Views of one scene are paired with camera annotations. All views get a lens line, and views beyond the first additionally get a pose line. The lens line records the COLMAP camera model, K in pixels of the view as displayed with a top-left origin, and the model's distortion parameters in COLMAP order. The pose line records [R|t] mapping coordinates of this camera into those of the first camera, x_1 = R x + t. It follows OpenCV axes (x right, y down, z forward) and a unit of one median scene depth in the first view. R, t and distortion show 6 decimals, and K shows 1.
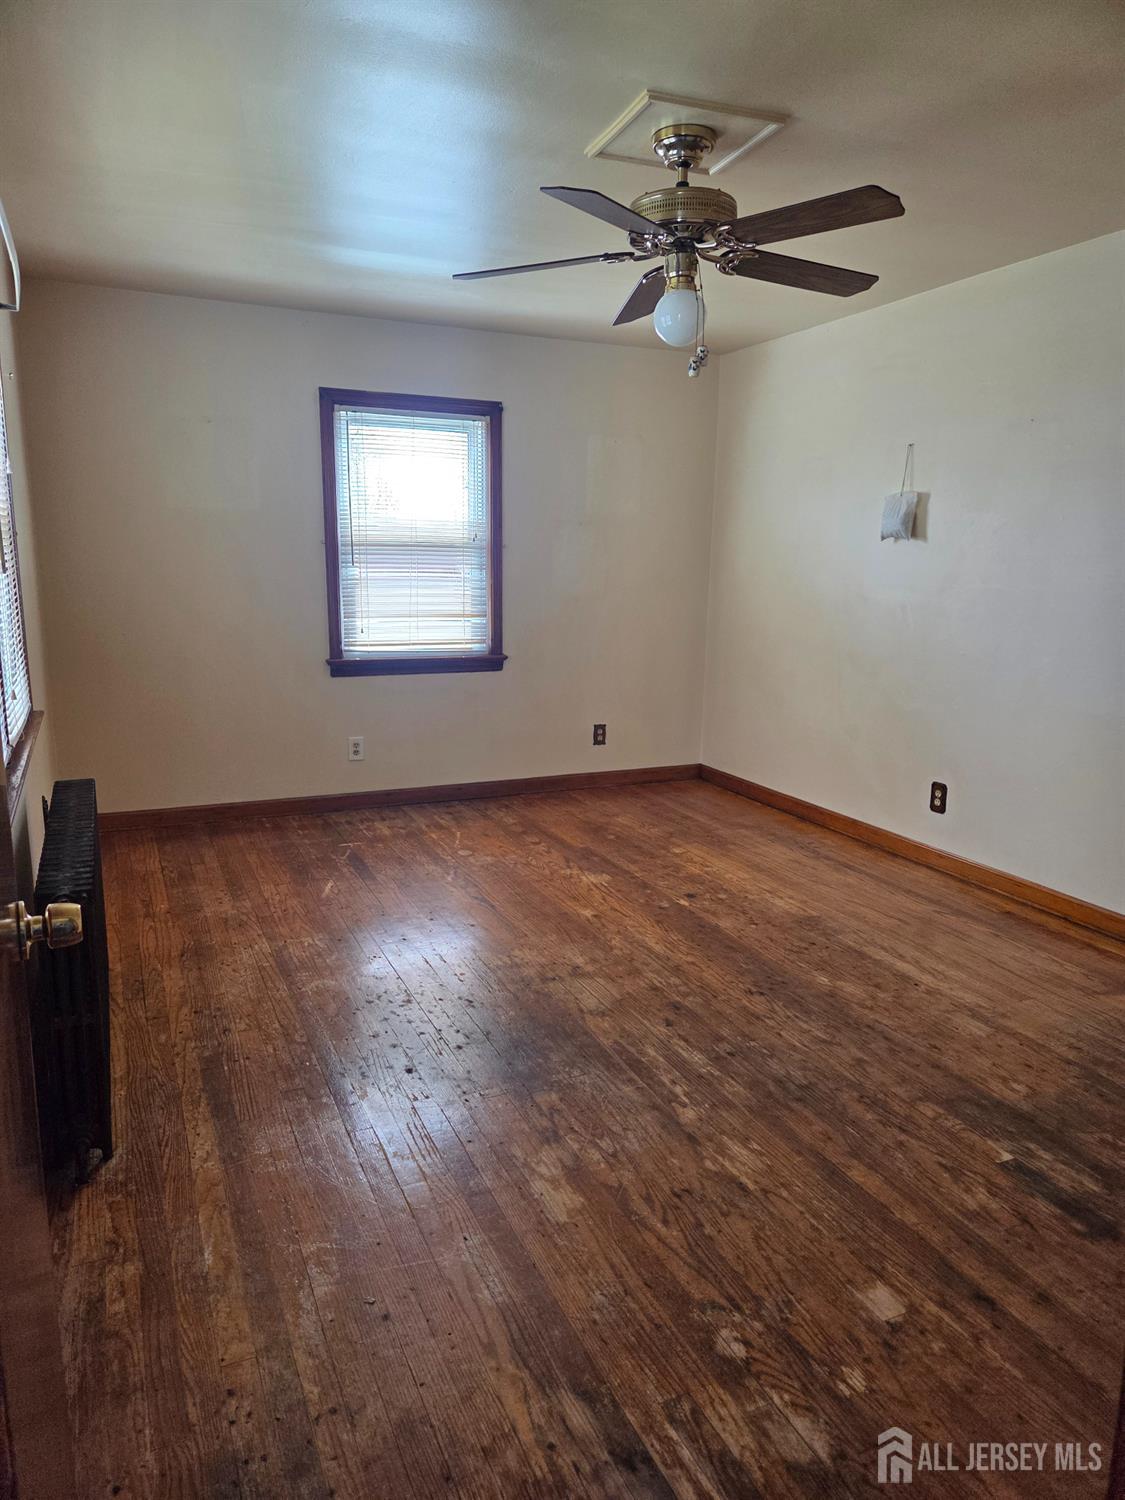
lens RADIAL K [[1009.1, 0, 563.4], [0, 1009.1, 751.3], [0, 0, 1]] dist [0.079591, -0.081651]
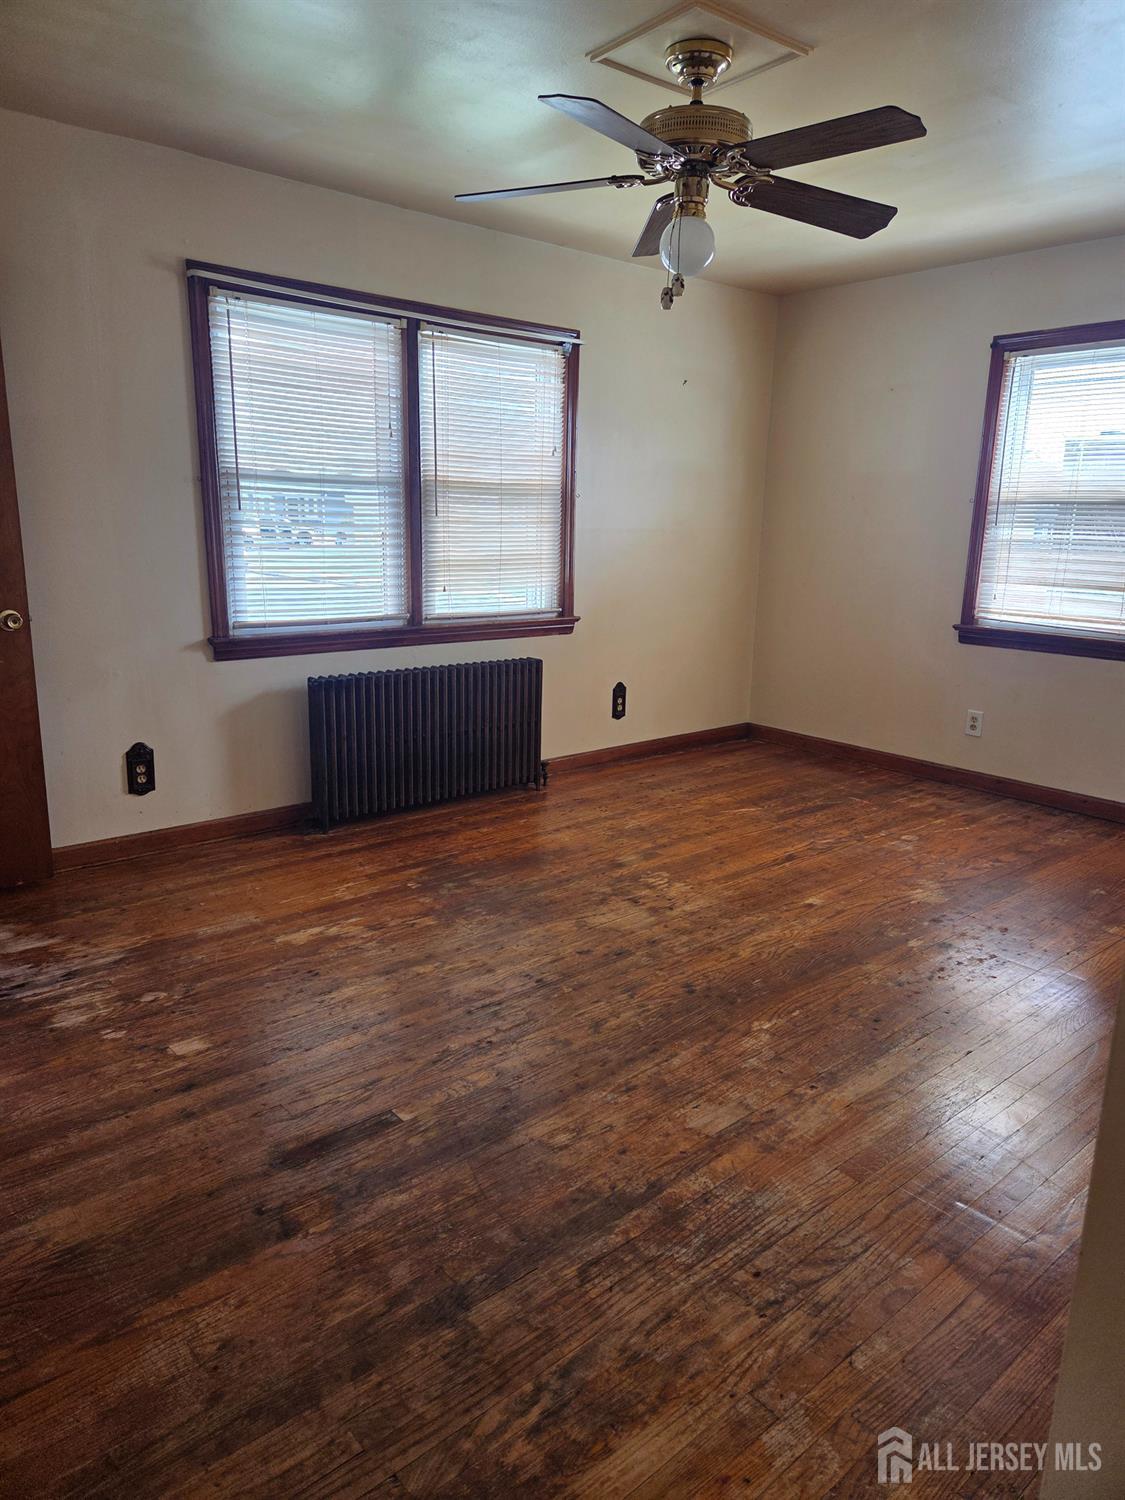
lens RADIAL K [[1009.1, 0, 563.4], [0, 1009.1, 751.3], [0, 0, 1]] dist [0.079591, -0.081651]
pose [[0.278873, 0.215653, -0.935801, 0.944612], [-0.202724, 0.965720, 0.162135, -0.087617], [0.938687, 0.144494, 0.313031, 0.578271]]
